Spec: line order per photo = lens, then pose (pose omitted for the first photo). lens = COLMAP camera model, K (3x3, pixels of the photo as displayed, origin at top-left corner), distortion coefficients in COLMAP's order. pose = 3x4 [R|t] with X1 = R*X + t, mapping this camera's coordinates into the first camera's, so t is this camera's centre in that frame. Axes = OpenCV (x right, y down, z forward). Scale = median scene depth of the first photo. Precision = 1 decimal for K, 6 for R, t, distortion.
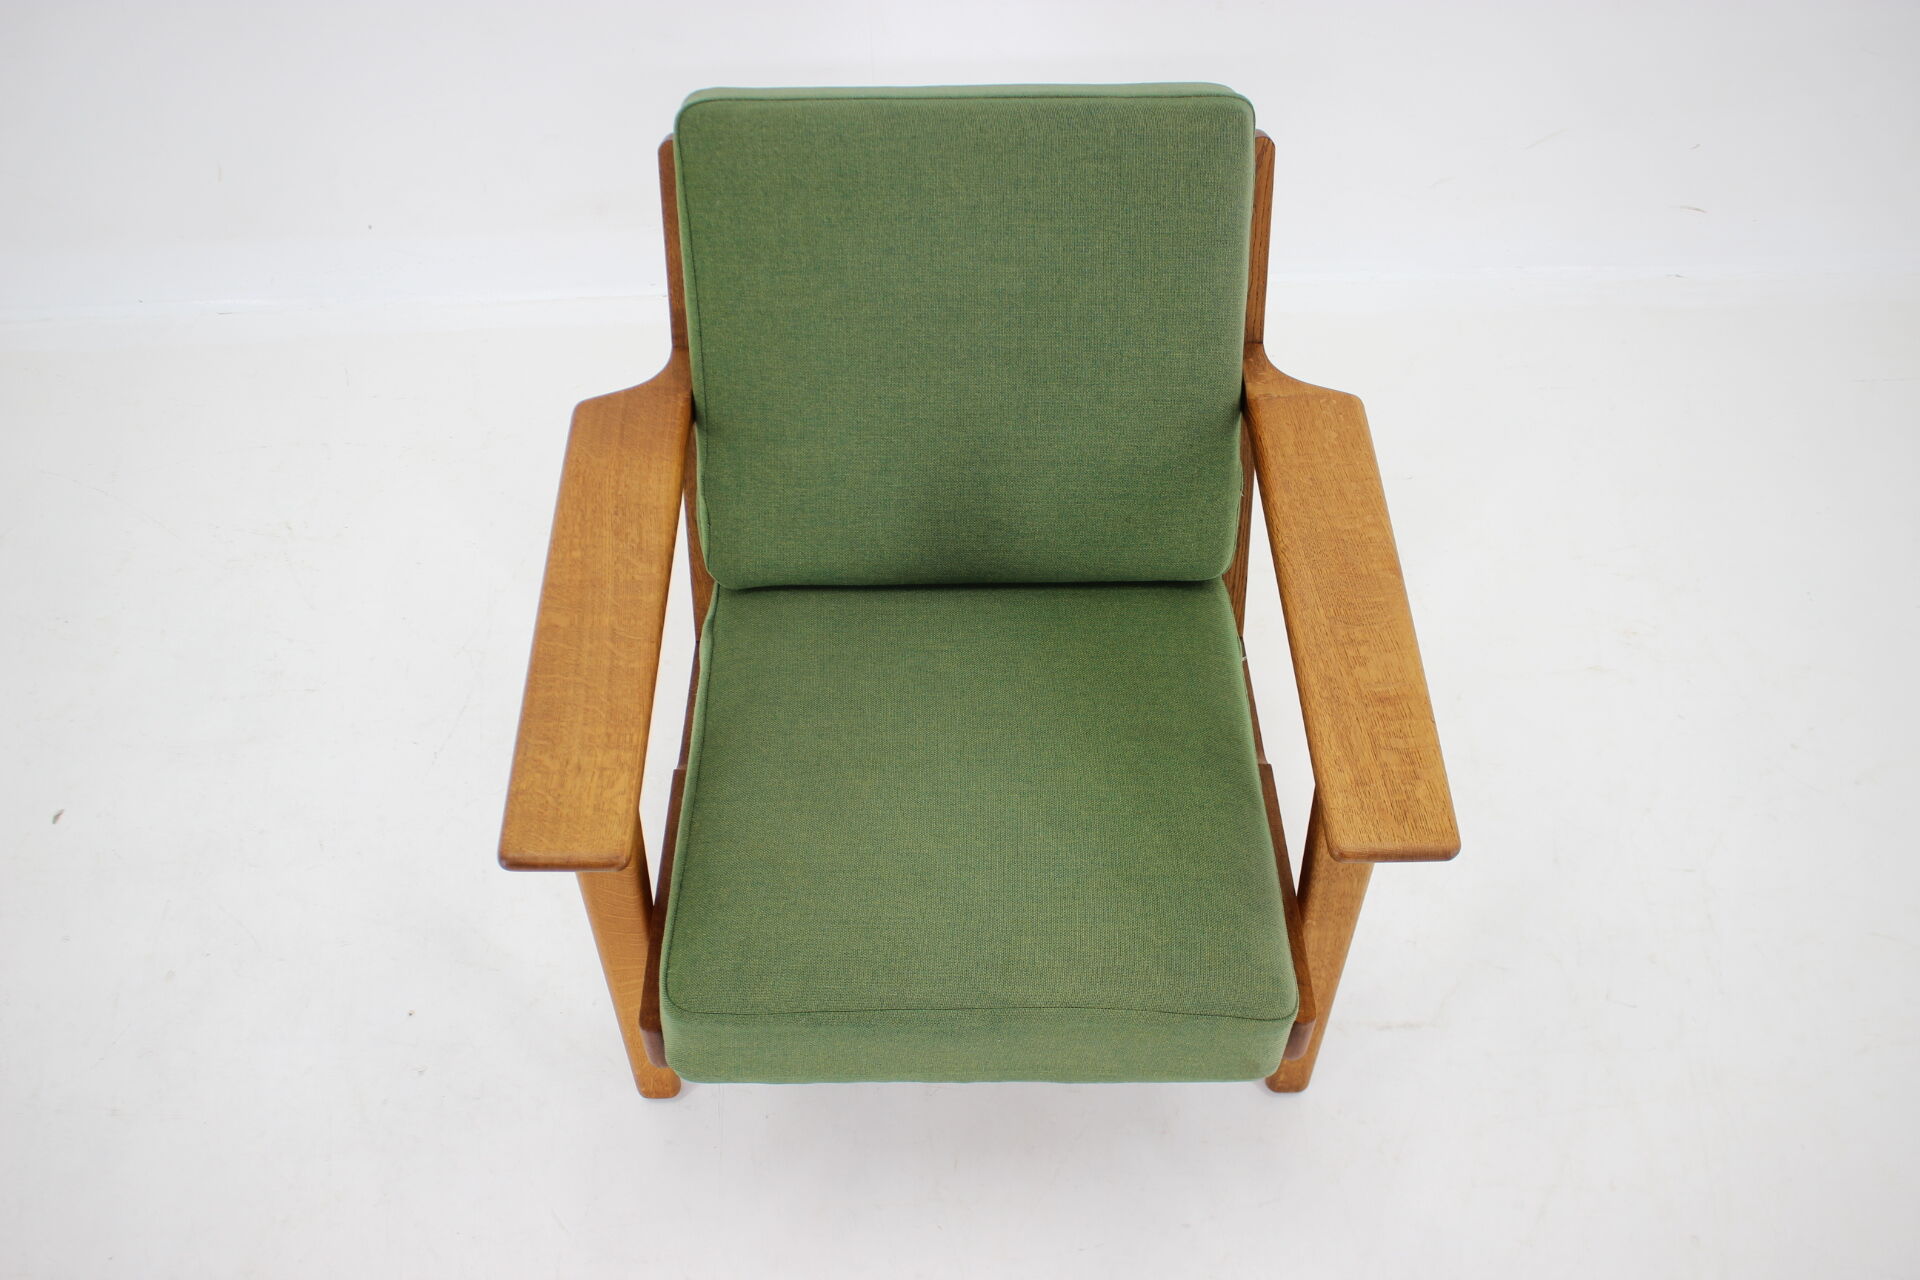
lens RADIAL K [[1757.3, 0, 959.9], [0, 1757.3, 654.2], [0, 0, 1]] dist [-0.126383, 0.000000]
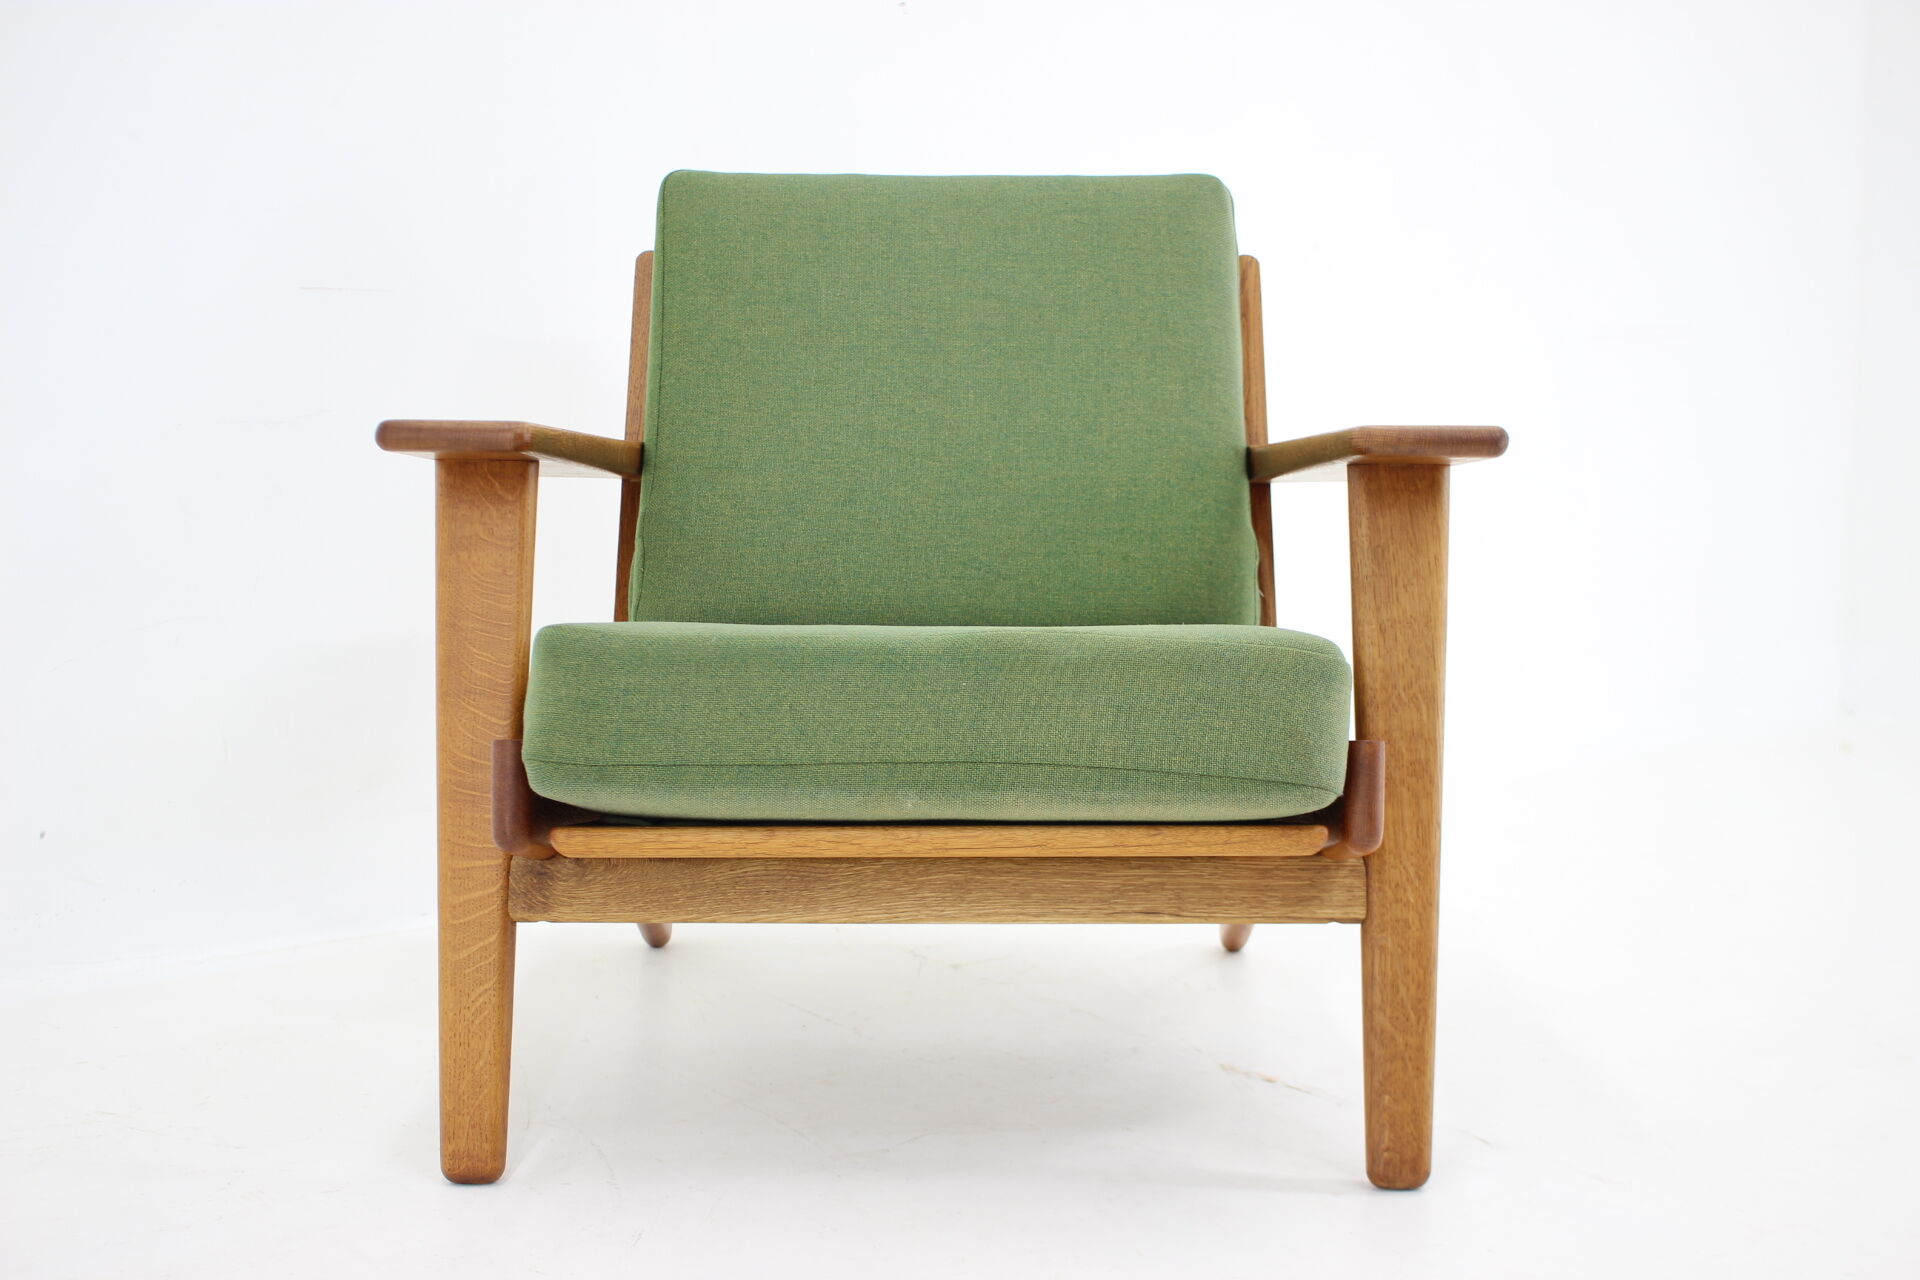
lens RADIAL K [[2432.2, 0, 968.0], [0, 2432.2, 629.7], [0, 0, 1]] dist [-0.087578, 0.000000]
pose [[0.999916, 0.010980, -0.006877, 0.028671], [-0.012433, 0.663999, -0.747630, 0.926045], [-0.003643, 0.747653, 0.664079, 0.248156]]
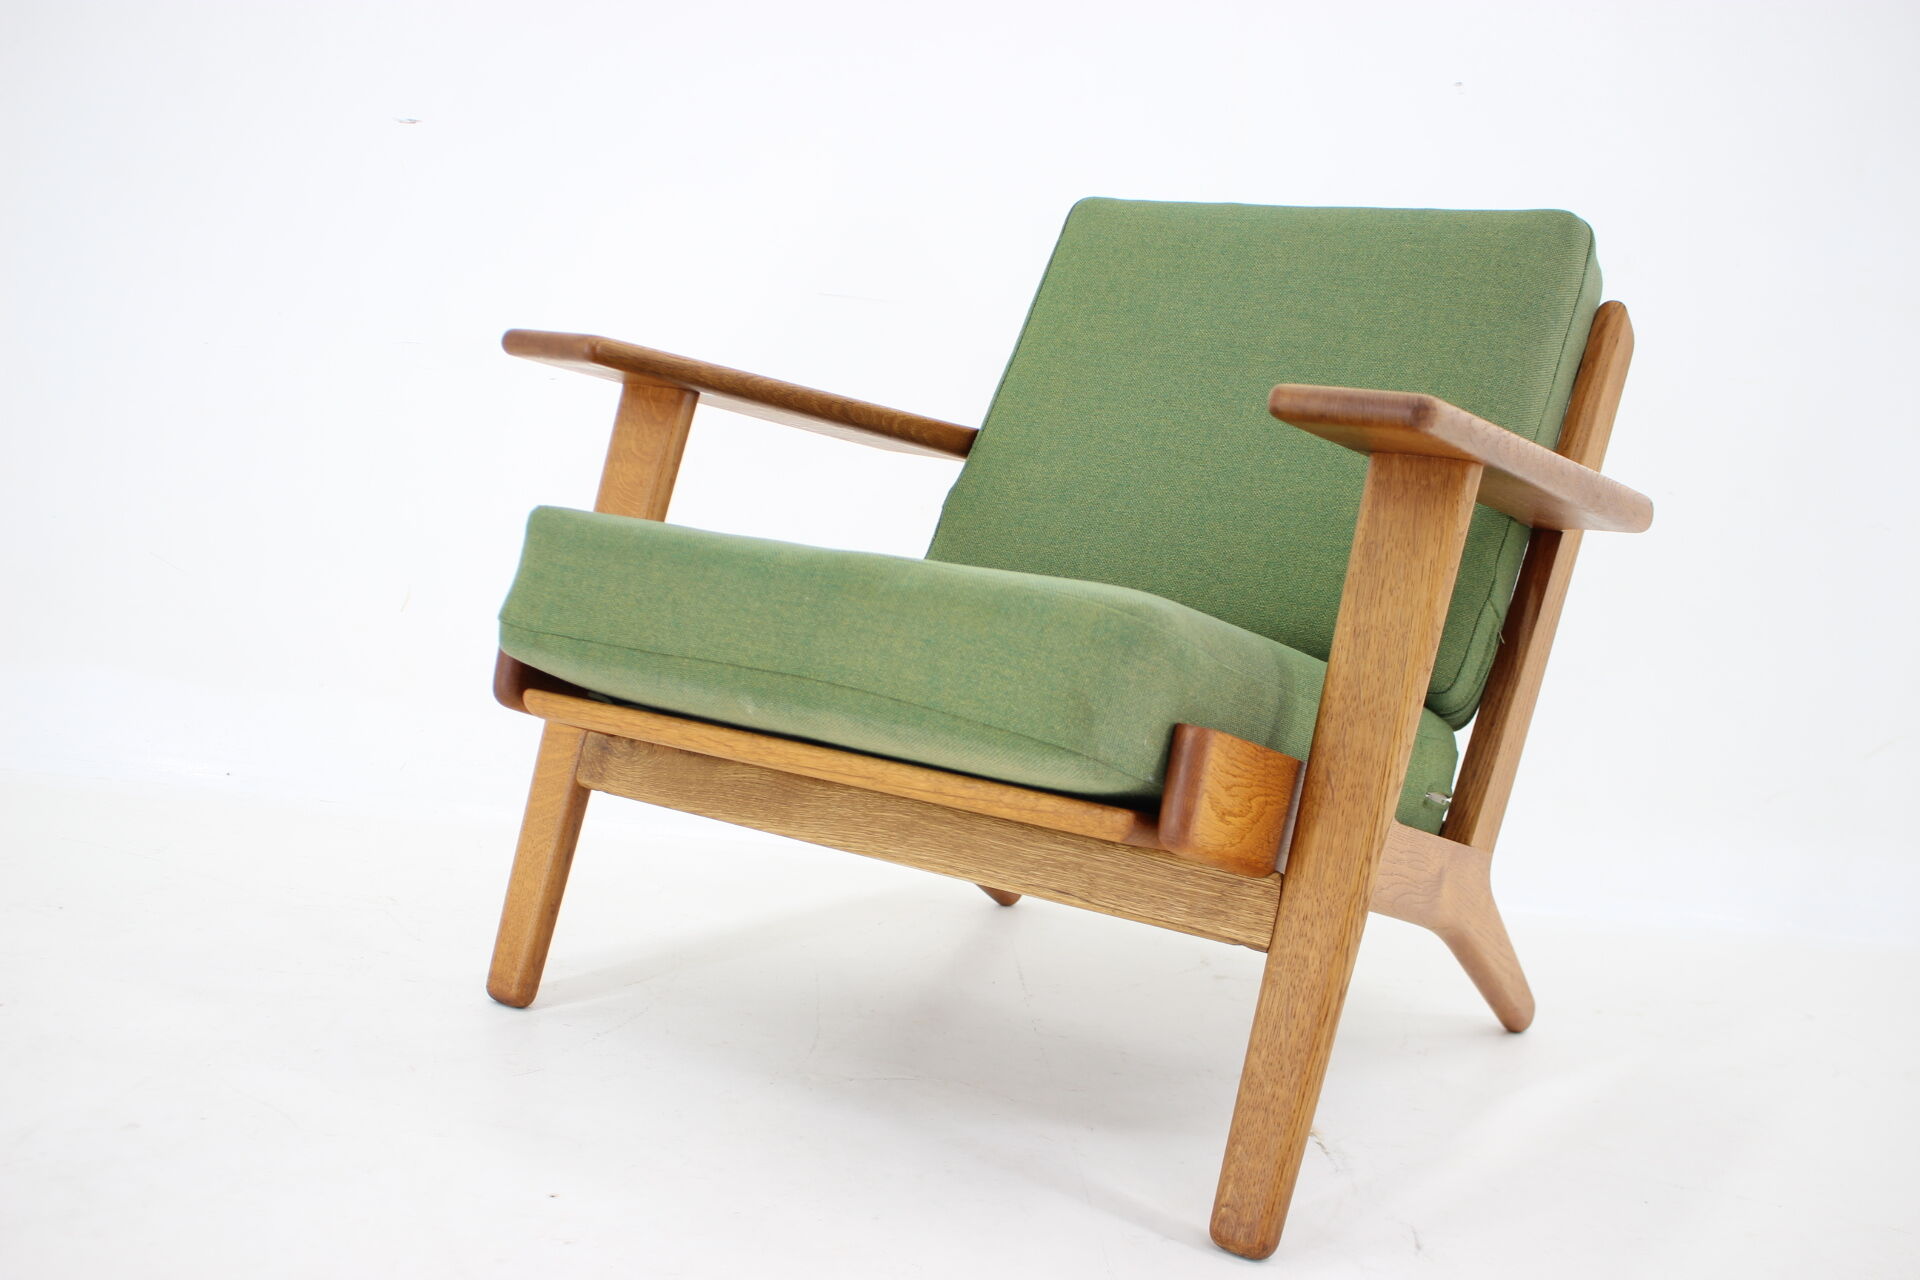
lens RADIAL K [[1971.7, 0, 969.9], [0, 1971.7, 635.7], [0, 0, 1]] dist [-0.109458, 0.000000]
pose [[0.823138, 0.141550, -0.549916, 0.514631], [-0.519183, 0.579836, -0.627884, 0.679680], [0.229985, 0.802342, 0.550775, 0.506540]]
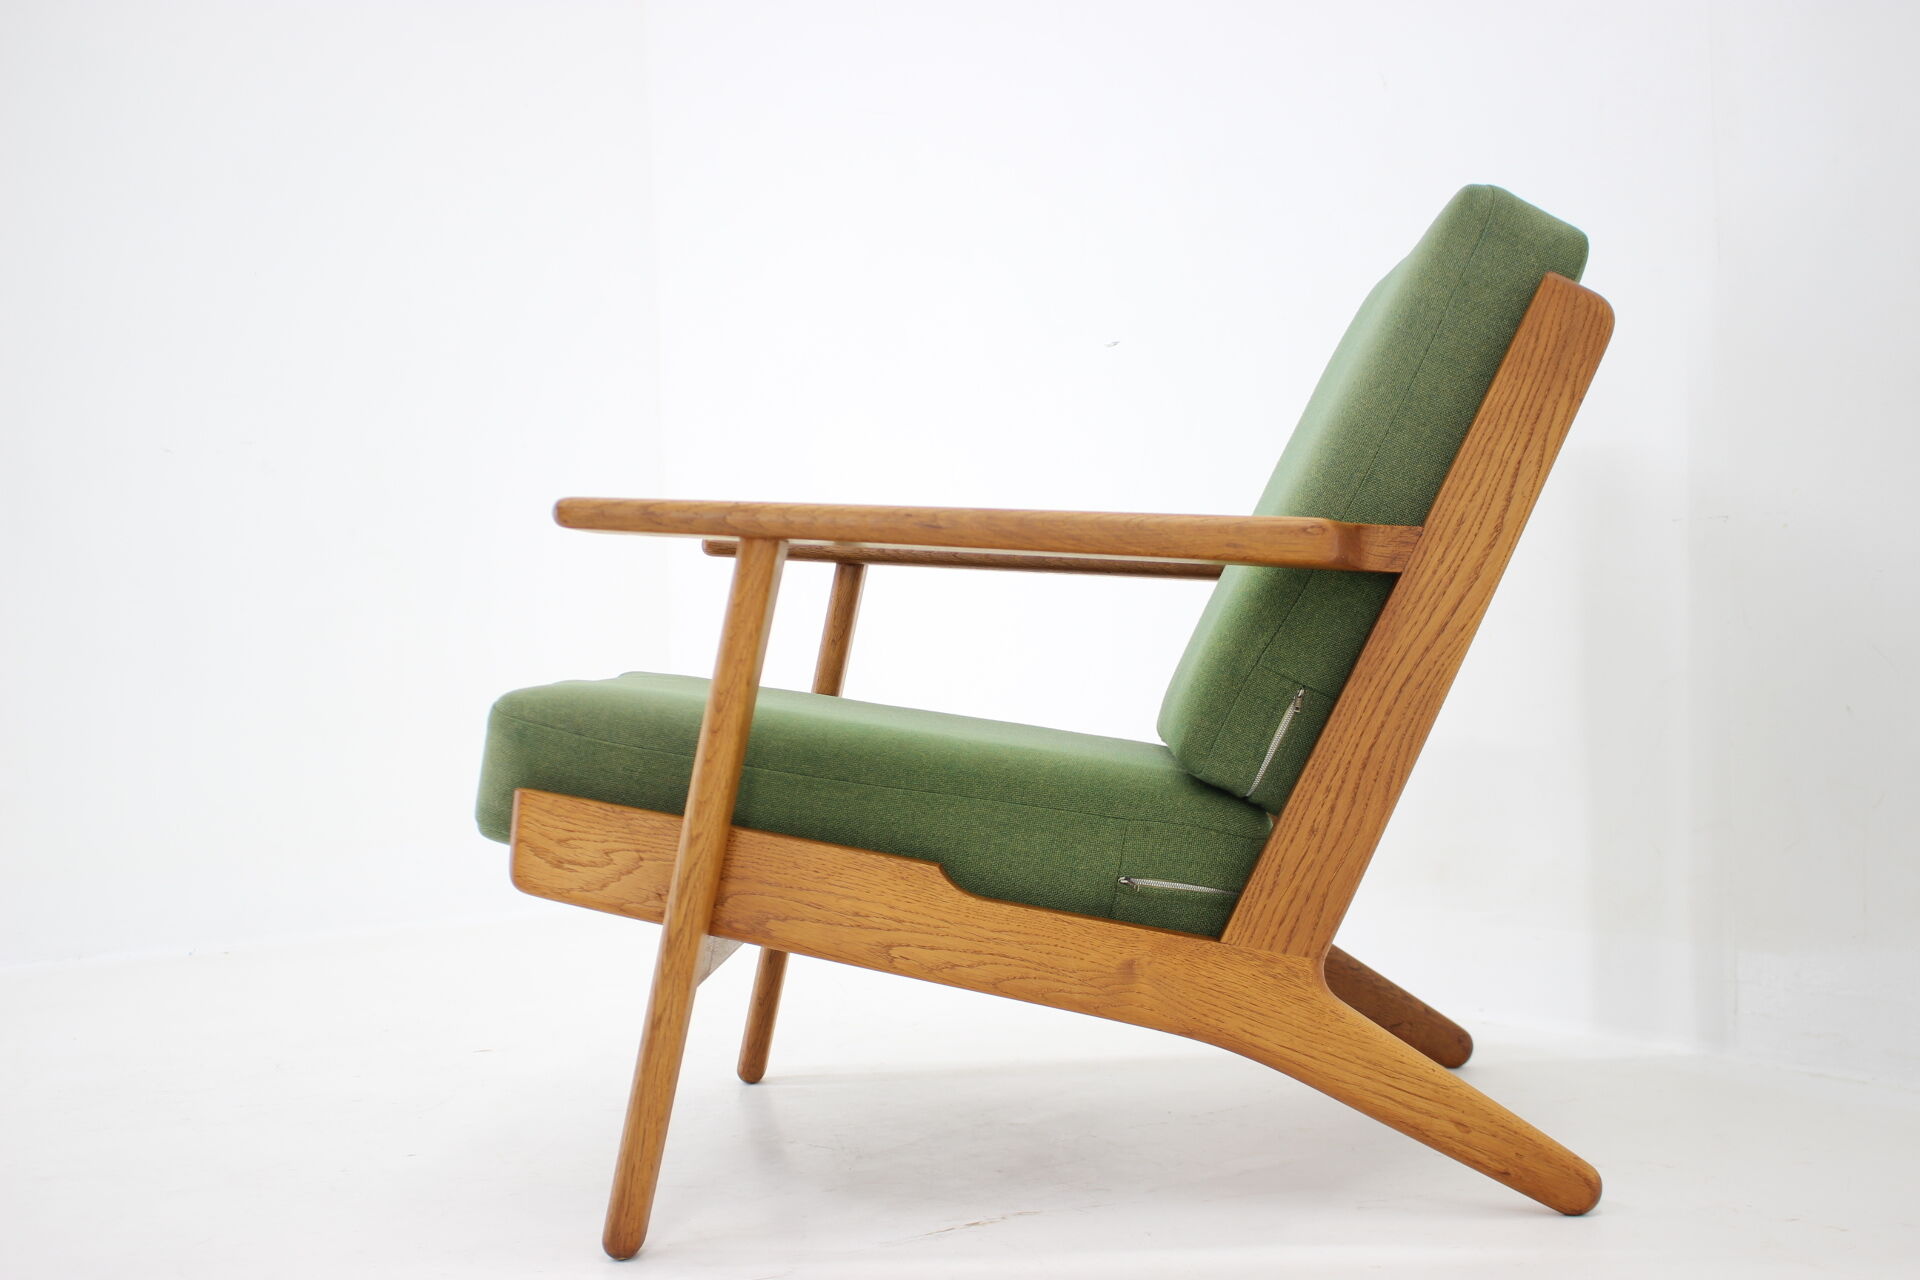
lens RADIAL K [[2432.2, 0, 958.7], [0, 2432.2, 629.8], [0, 0, 1]] dist [-0.087578, 0.000000]
pose [[-0.067264, 0.003761, -0.997728, 1.278758], [-0.796048, 0.602643, 0.055939, -0.063733], [0.601484, 0.798002, -0.037542, 1.055144]]
